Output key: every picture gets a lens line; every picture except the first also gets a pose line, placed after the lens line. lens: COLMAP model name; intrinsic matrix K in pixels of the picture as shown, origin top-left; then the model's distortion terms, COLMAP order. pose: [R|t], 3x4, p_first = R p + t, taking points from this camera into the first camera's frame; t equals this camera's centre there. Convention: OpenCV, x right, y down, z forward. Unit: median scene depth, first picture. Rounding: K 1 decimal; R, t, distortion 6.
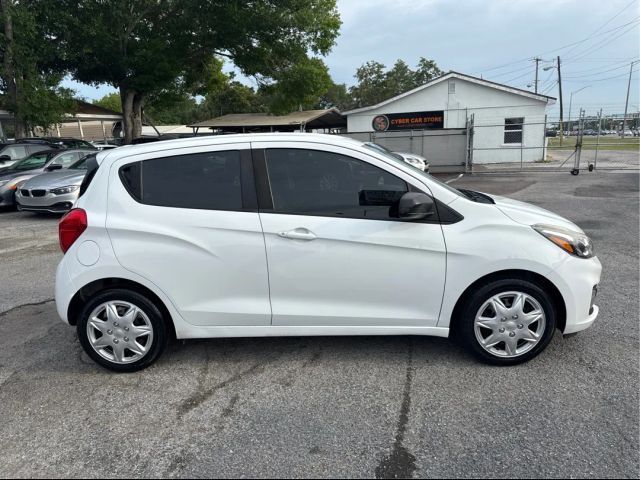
lens RADIAL K [[461.0, 0, 320.2], [0, 461.0, 240.7], [0, 0, 1]] dist [0.018104, -0.035152]
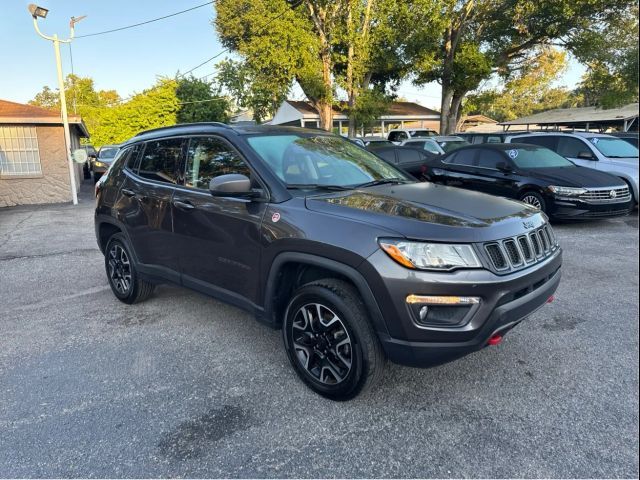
lens RADIAL K [[461.0, 0, 318.0], [0, 461.0, 238.3], [0, 0, 1]] dist [0.018104, -0.035152]
pose [[0.713723, 0.148783, -0.684444, 0.162982], [-0.144911, 0.987403, 0.063529, -0.017089], [0.685274, 0.053841, 0.726292, 0.042258]]
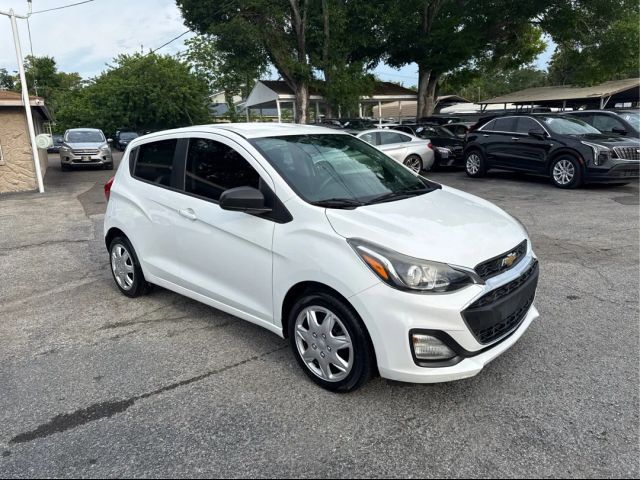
lens RADIAL K [[461.0, 0, 318.2], [0, 461.0, 240.2], [0, 0, 1]] dist [0.018104, -0.035152]
pose [[0.754033, 0.157553, -0.637661, 0.142805], [-0.125760, 0.987475, 0.095274, -0.015166], [0.644685, 0.008353, 0.764402, 0.047119]]
